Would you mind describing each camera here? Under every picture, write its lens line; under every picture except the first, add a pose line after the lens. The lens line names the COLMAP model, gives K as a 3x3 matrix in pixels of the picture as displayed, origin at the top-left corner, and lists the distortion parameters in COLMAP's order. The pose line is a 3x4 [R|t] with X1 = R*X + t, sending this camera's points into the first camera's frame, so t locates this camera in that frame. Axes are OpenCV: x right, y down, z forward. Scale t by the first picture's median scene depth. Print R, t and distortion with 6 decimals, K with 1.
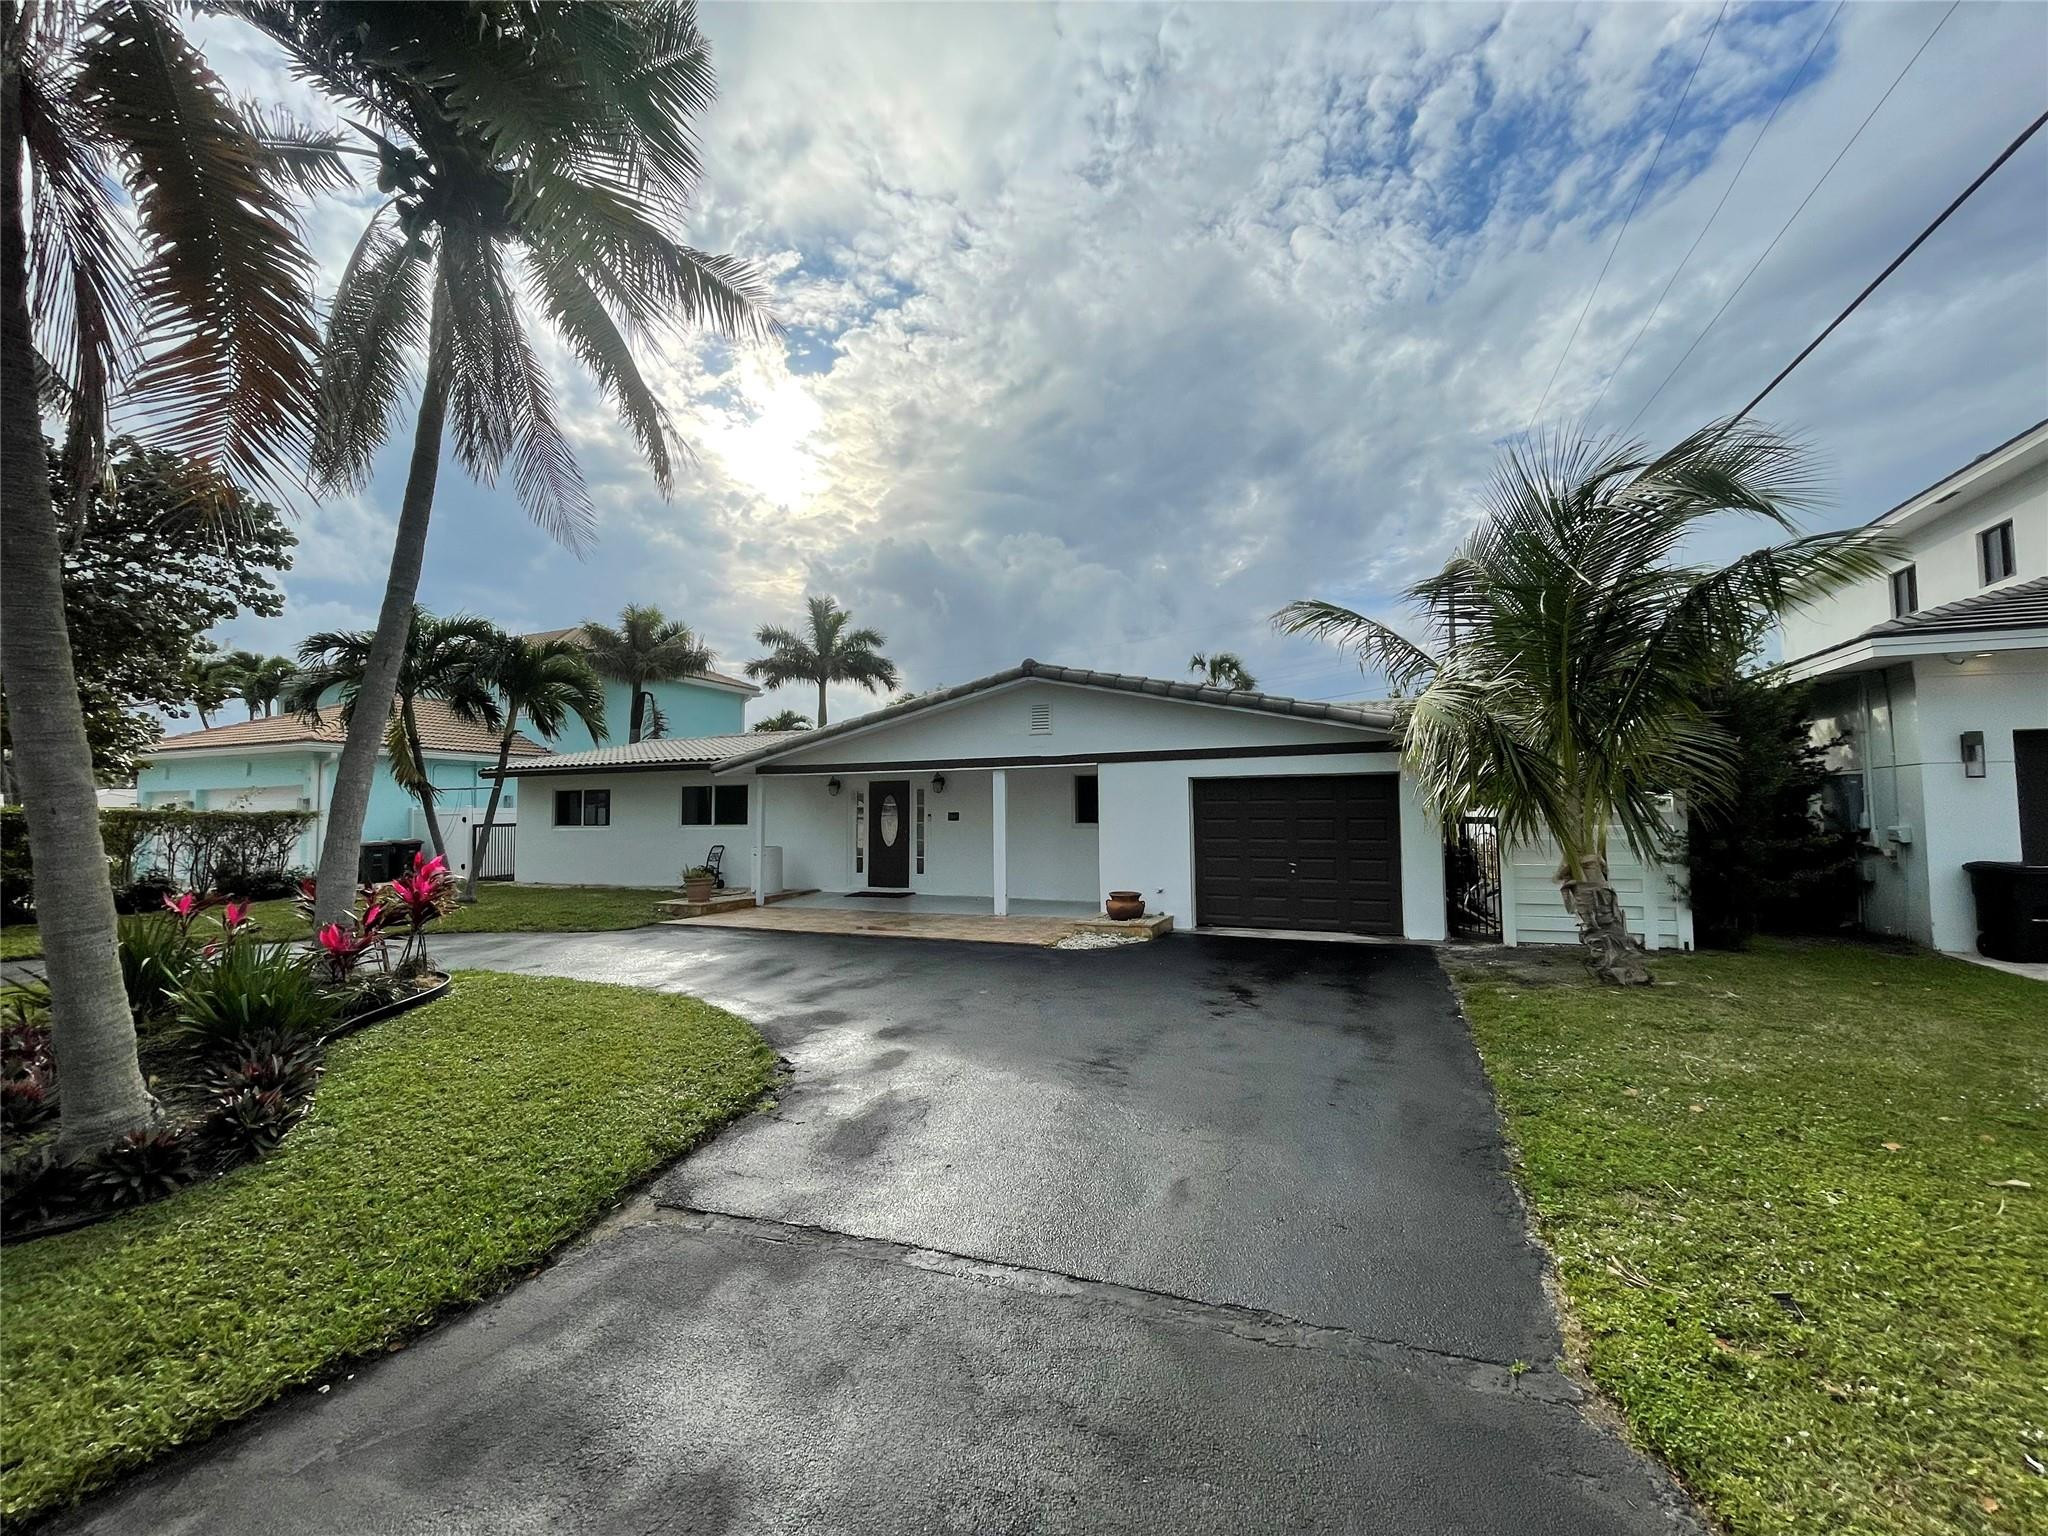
lens RADIAL K [[825.4, 0, 1019.5], [0, 825.4, 774.1], [0, 0, 1]] dist [-0.002977, -0.000361]
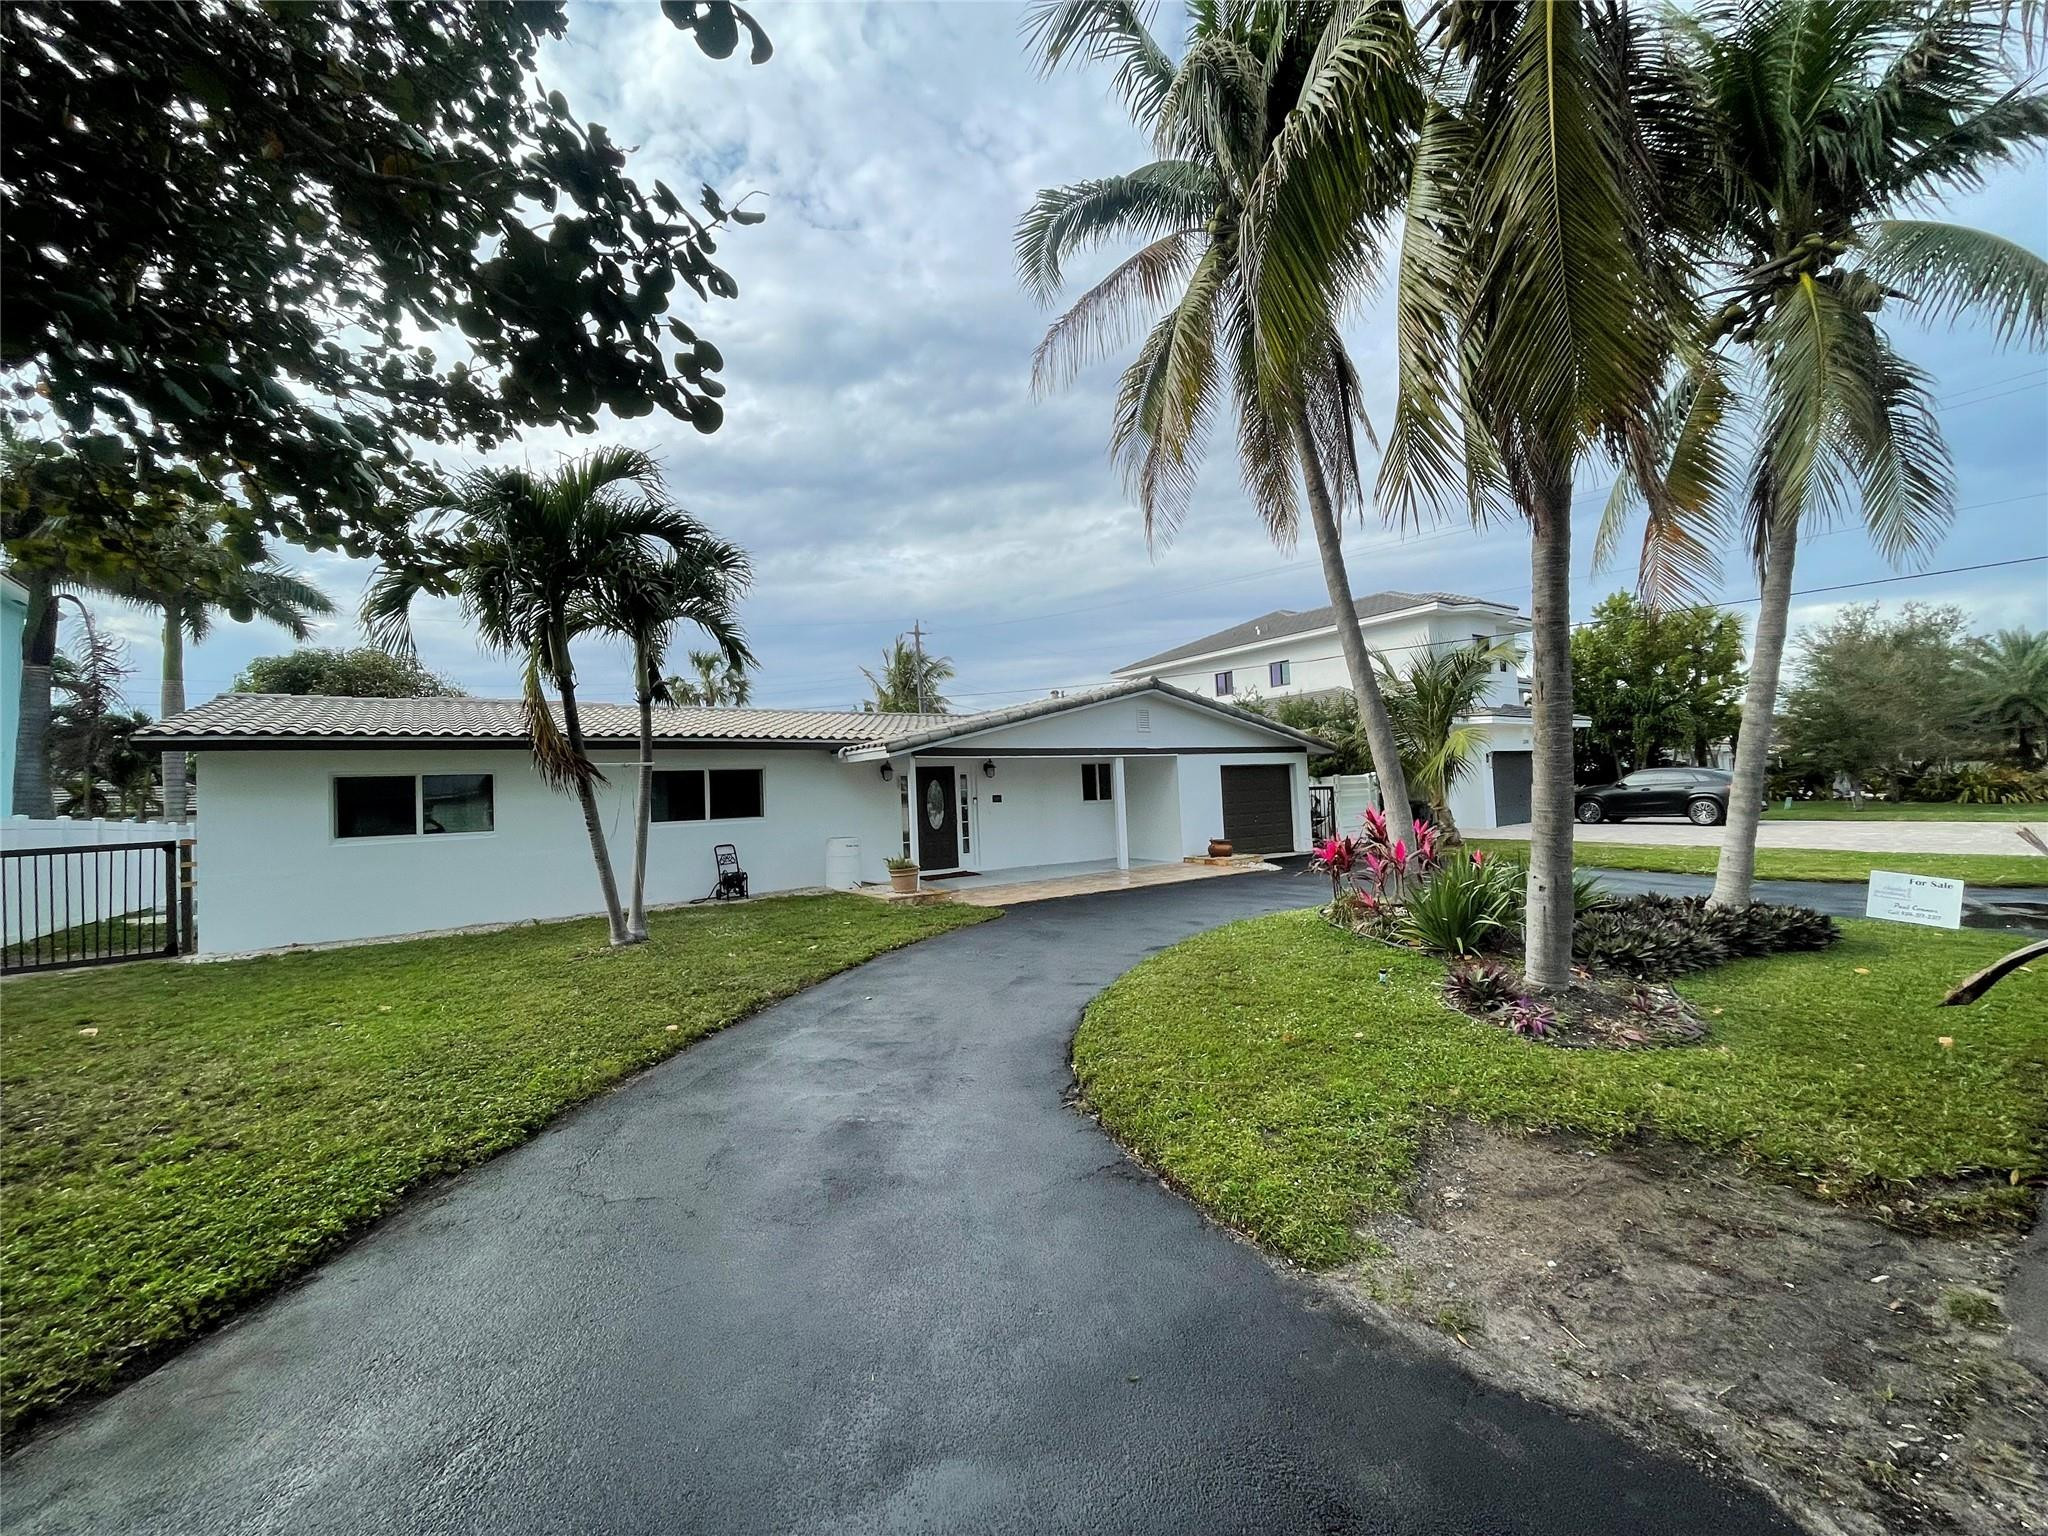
lens RADIAL K [[825.4, 0, 1037.0], [0, 825.4, 771.0], [0, 0, 1]] dist [-0.002977, -0.000361]
pose [[0.513132, 0.012093, 0.858225, -1.071543], [-0.003214, 0.999921, -0.012168, 0.029241], [-0.858304, 0.003486, 0.513130, 0.399923]]
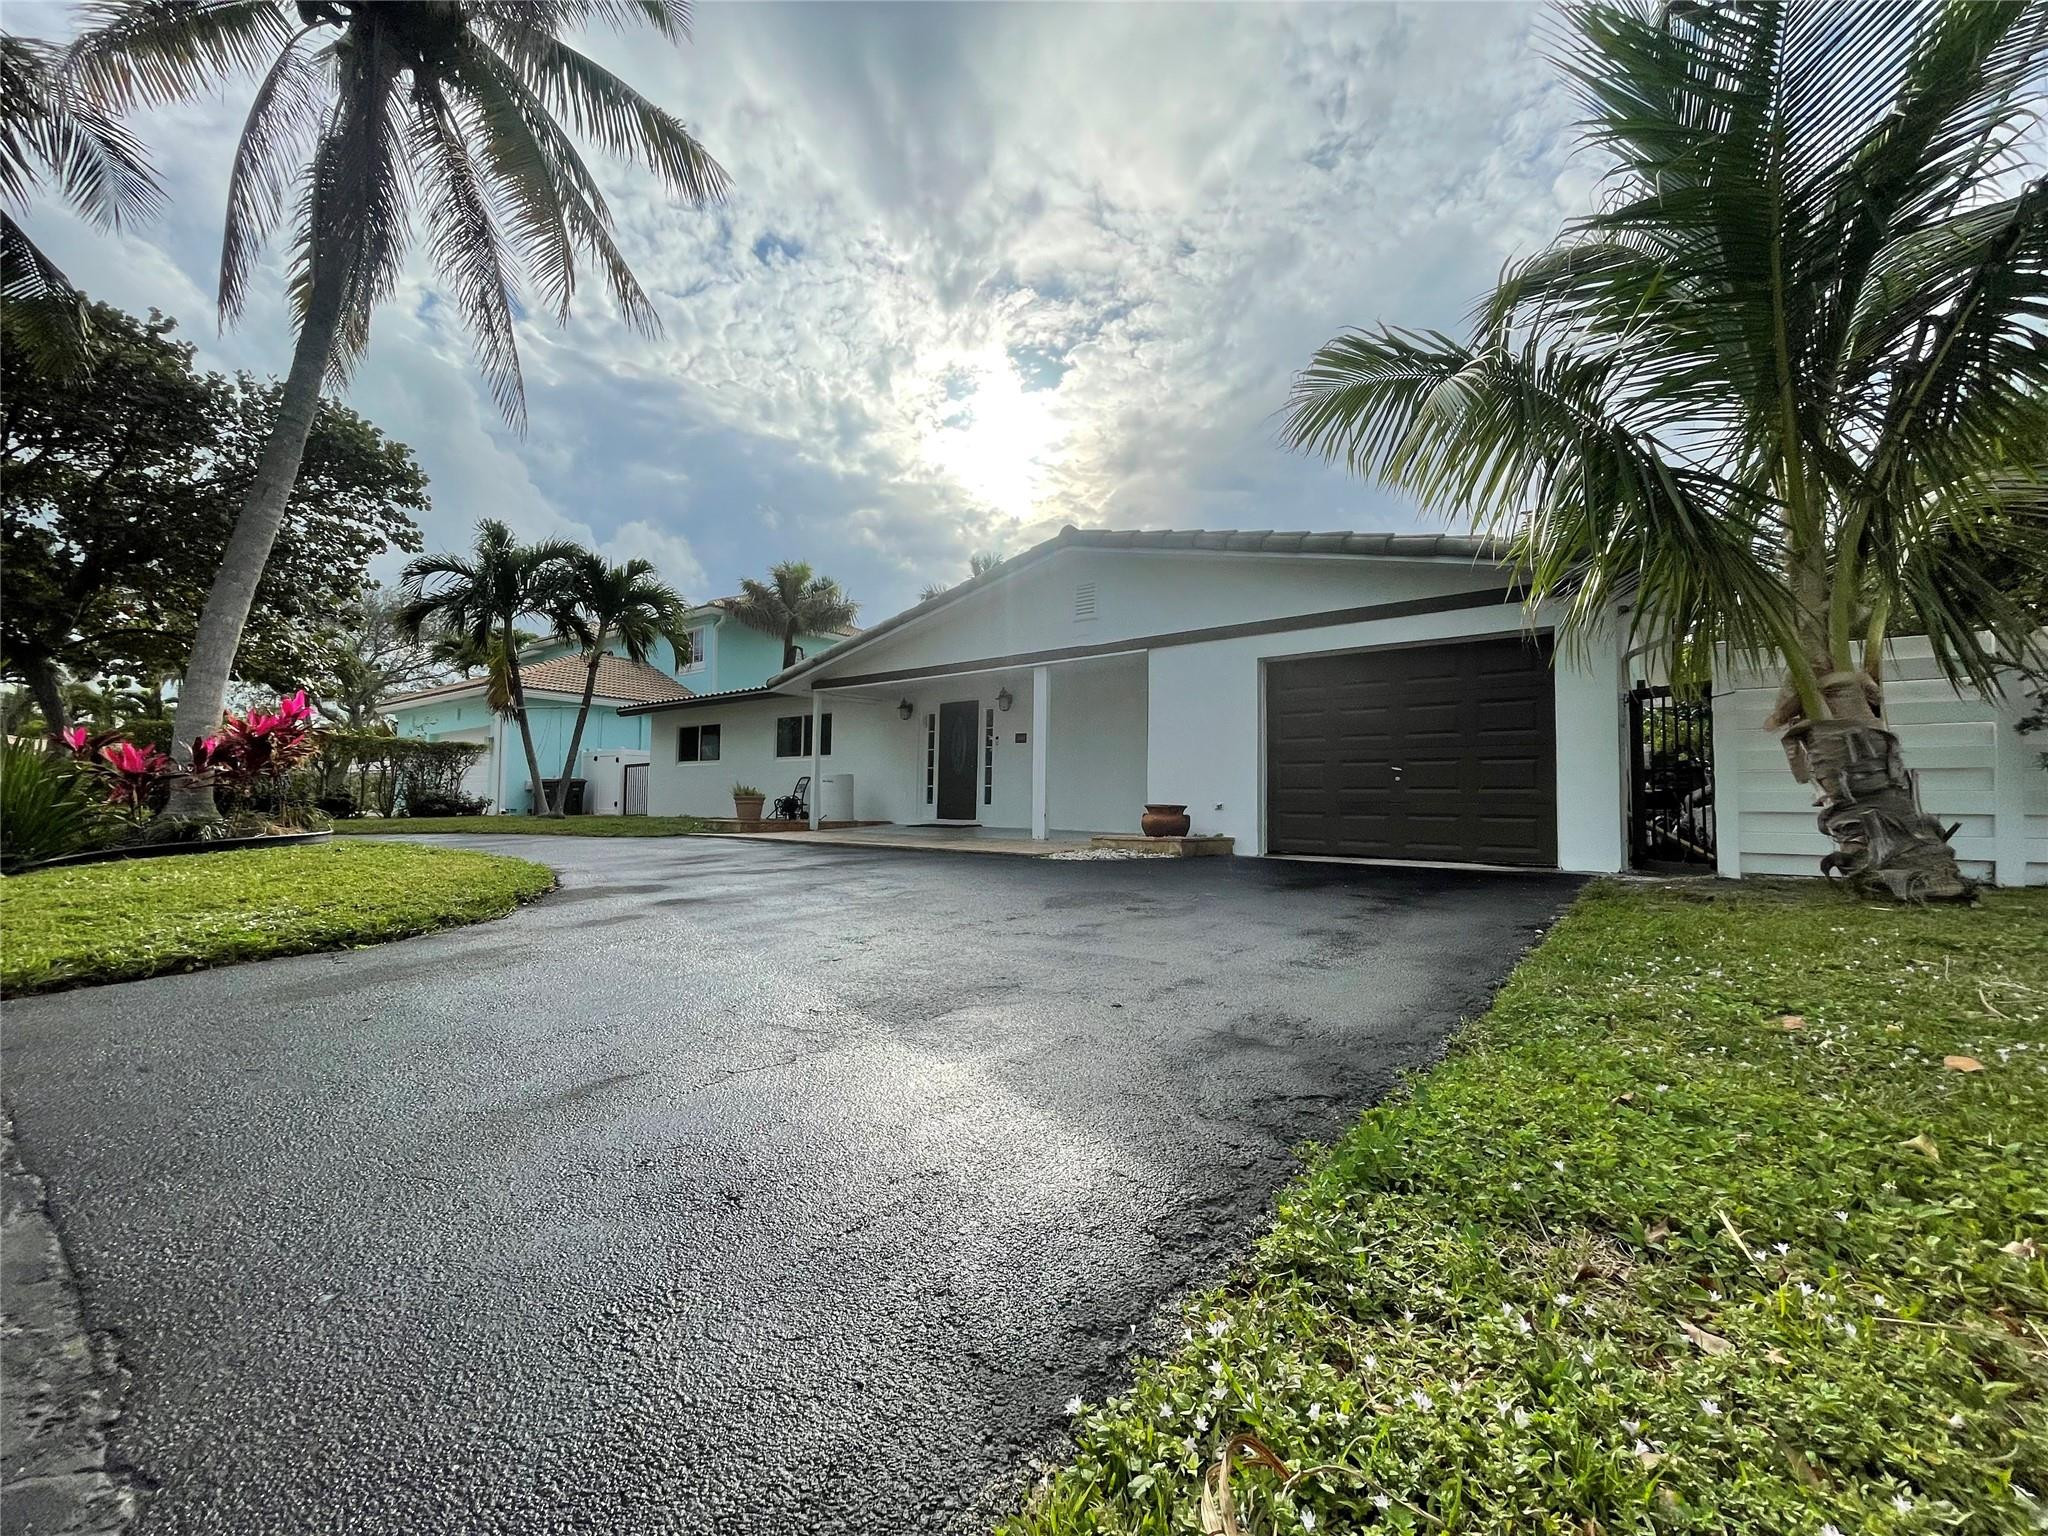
lens RADIAL K [[825.4, 0, 1016.8], [0, 825.4, 761.8], [0, 0, 1]] dist [-0.002977, -0.000361]
pose [[0.963430, 0.007601, -0.267852, 0.158330], [-0.009252, 0.999945, -0.004901, 0.085614], [0.267800, 0.007199, 0.963448, 0.164465]]
